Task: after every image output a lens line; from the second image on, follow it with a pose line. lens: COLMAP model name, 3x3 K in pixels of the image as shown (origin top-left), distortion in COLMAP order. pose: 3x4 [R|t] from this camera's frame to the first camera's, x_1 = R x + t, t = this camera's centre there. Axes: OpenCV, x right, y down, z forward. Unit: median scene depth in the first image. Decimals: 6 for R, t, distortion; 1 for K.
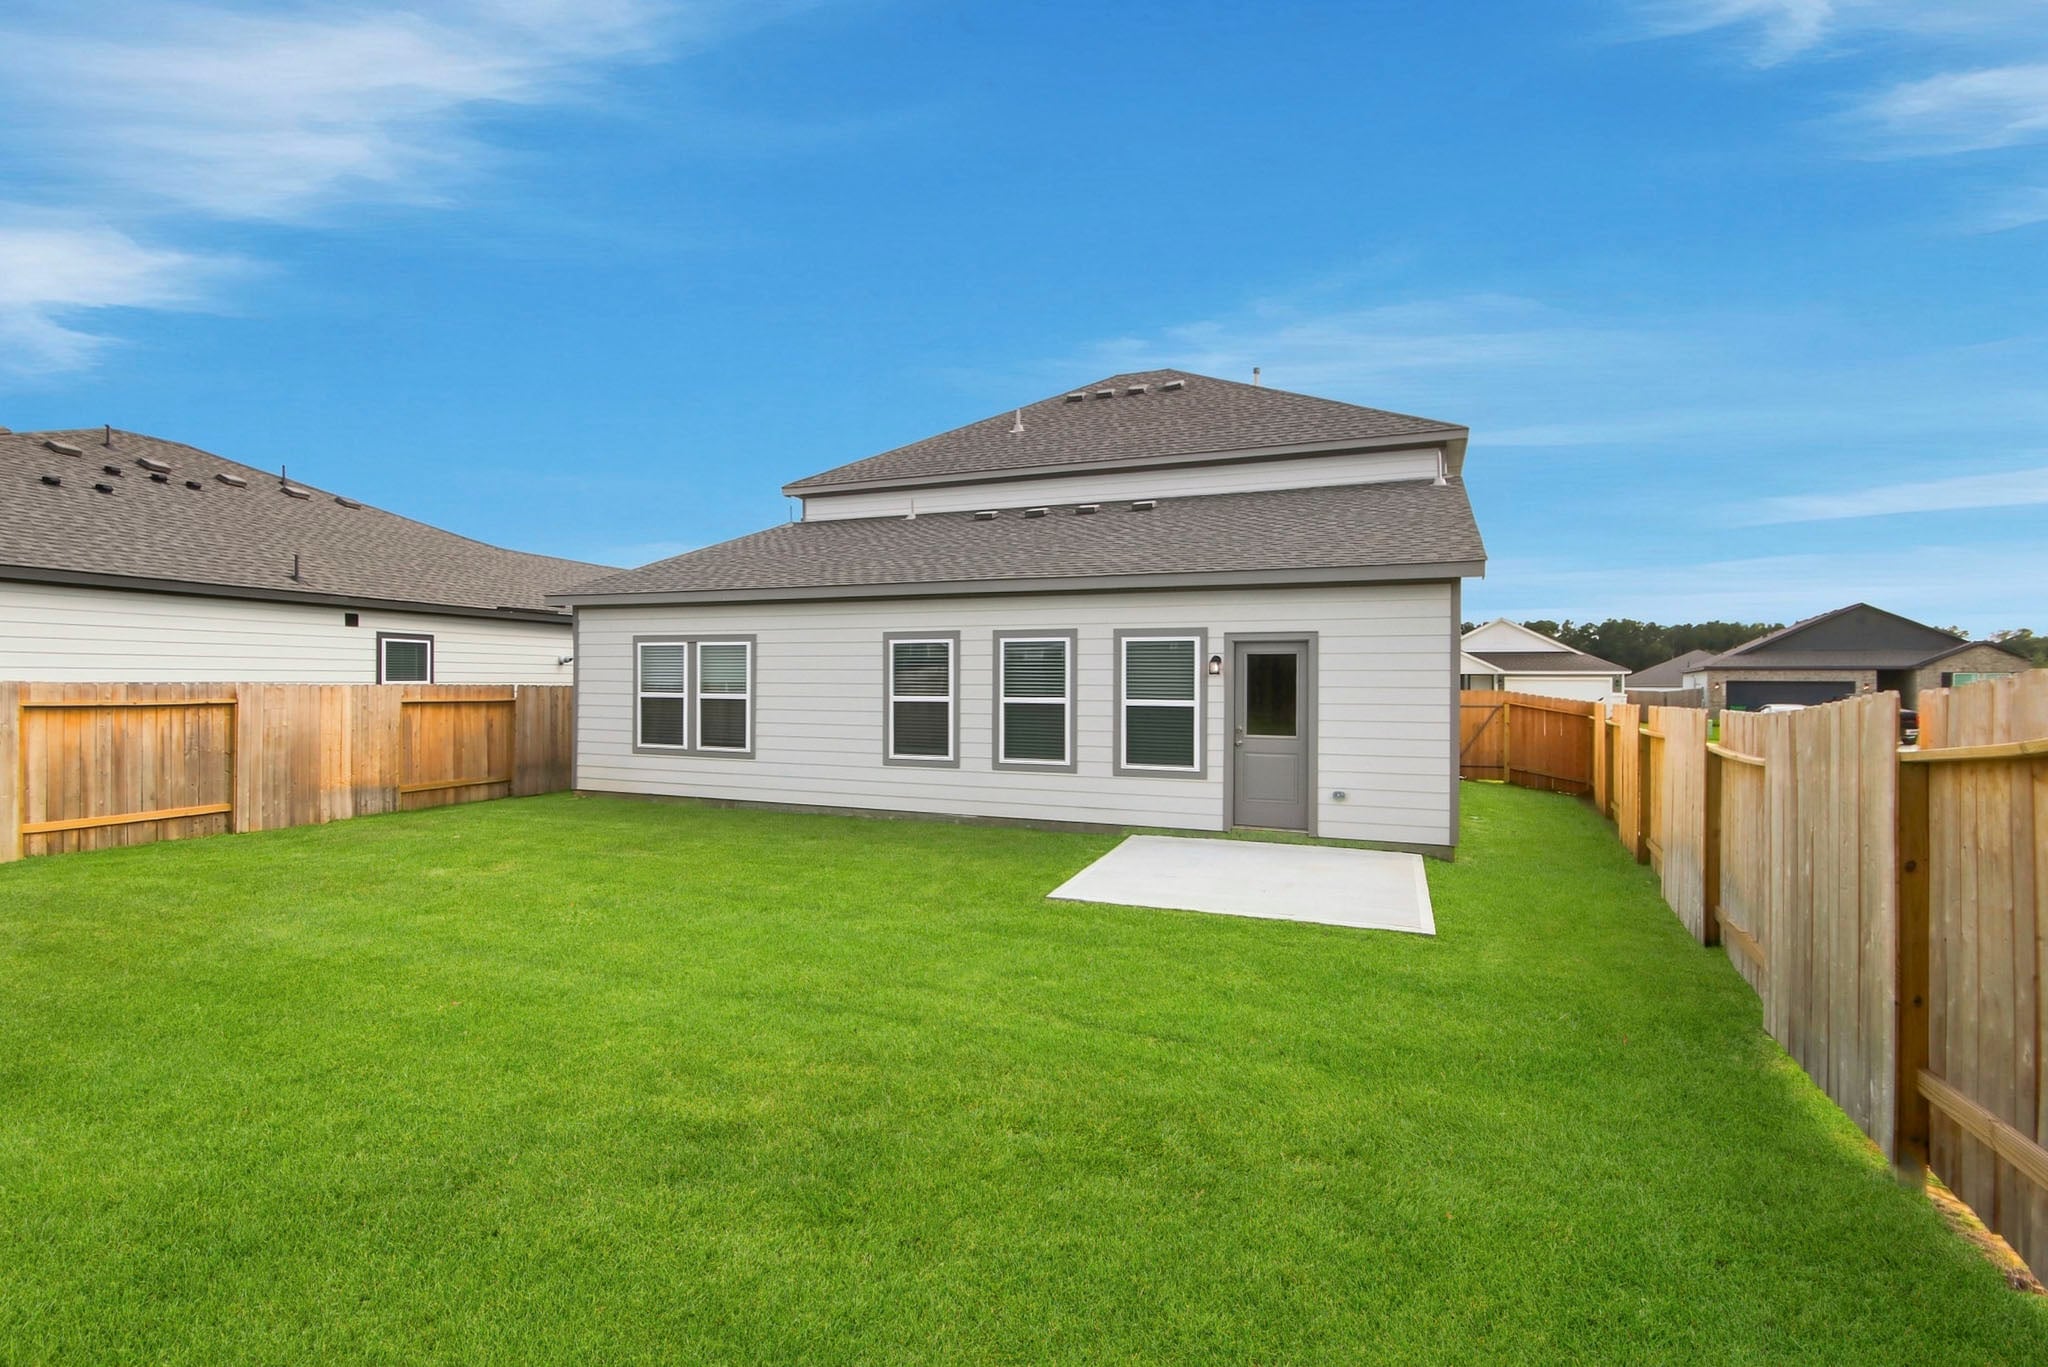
lens RADIAL K [[969.1, 0, 1015.5], [0, 969.1, 683.6], [0, 0, 1]] dist [0.013450, -0.000431]
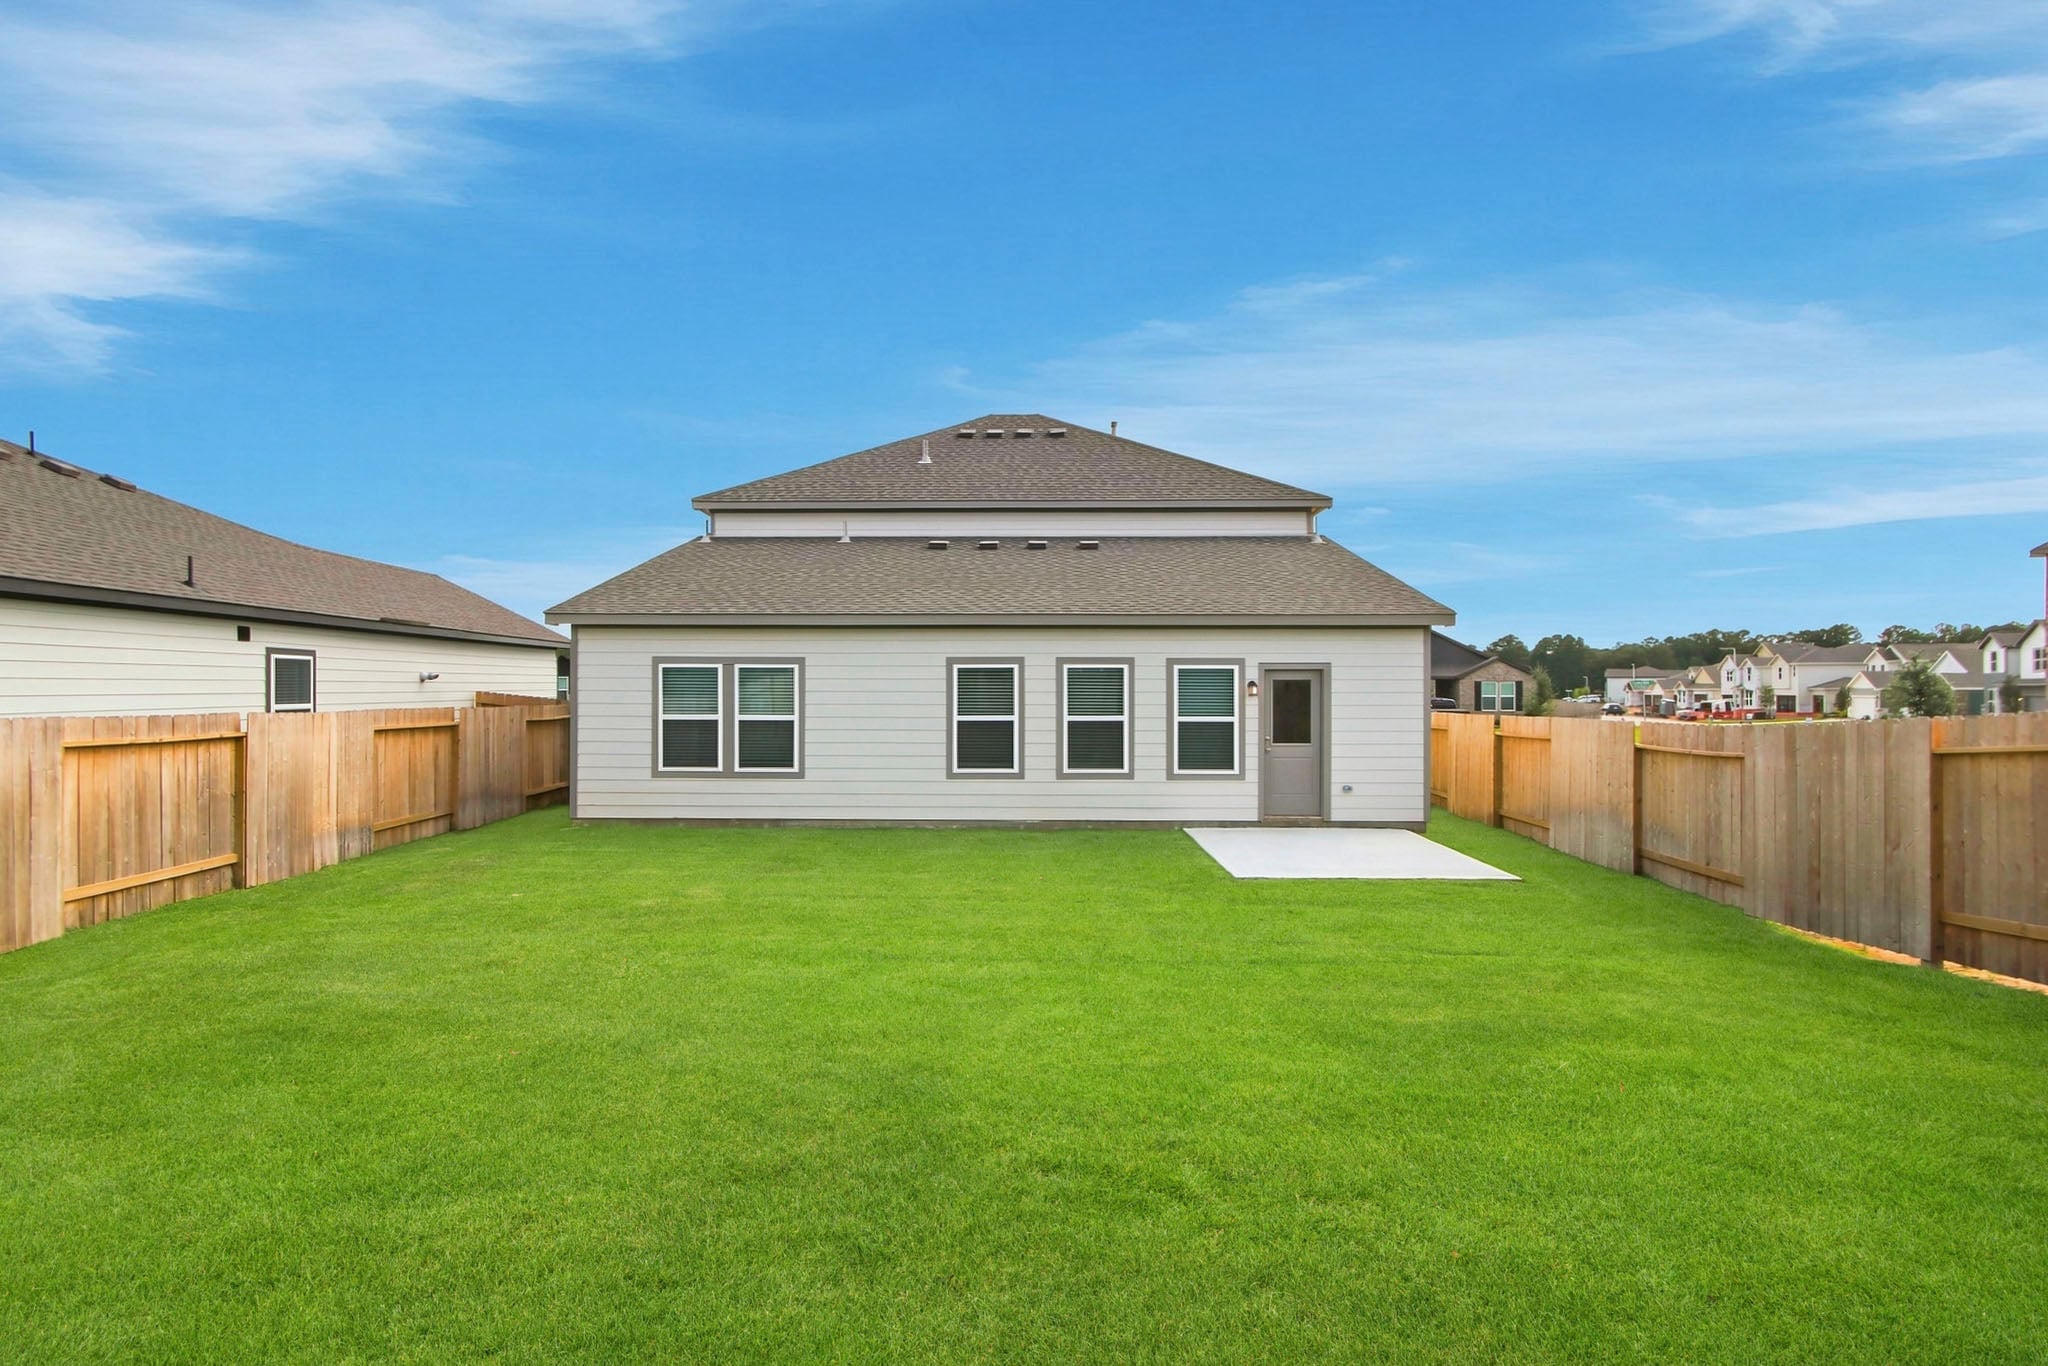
lens RADIAL K [[969.1, 0, 1015.5], [0, 969.1, 683.1], [0, 0, 1]] dist [0.013450, -0.000431]
pose [[0.931142, -0.002932, 0.364644, -0.477233], [0.005100, 0.999975, -0.004984, -0.018864], [-0.364620, 0.006500, 0.931134, -0.046011]]
